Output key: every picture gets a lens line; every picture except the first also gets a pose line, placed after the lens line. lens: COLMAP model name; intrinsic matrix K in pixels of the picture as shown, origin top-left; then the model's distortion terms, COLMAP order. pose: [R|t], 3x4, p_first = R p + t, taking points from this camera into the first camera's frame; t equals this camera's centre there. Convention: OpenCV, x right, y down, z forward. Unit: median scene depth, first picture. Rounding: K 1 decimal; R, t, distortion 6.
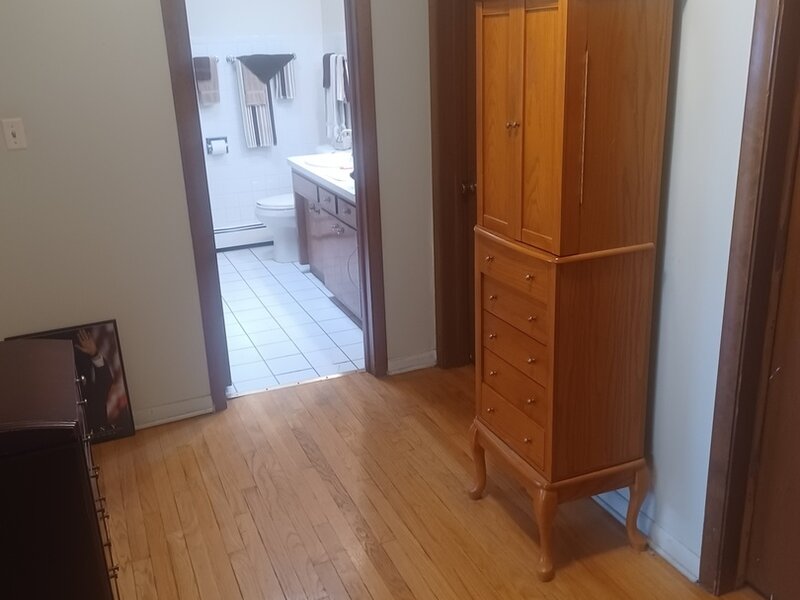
lens RADIAL K [[798.1, 0, 398.7], [0, 798.1, 304.5], [0, 0, 1]] dist [0.045577, 0.000000]
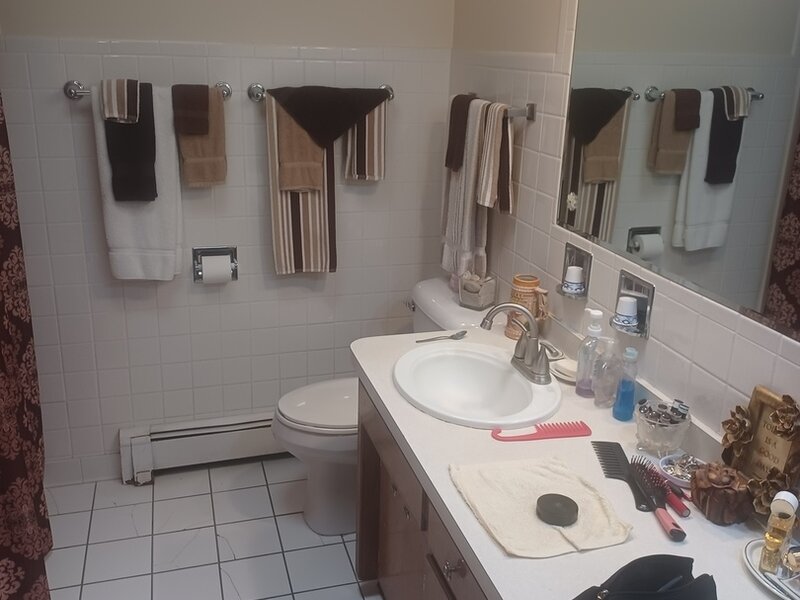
lens RADIAL K [[798.1, 0, 399.4], [0, 798.1, 299.3], [0, 0, 1]] dist [0.045577, 0.000000]
pose [[0.992593, 0.094614, -0.076207, -0.078577], [-0.095407, 0.995415, -0.006833, -0.189605], [0.075211, 0.014053, 0.997069, 0.538879]]
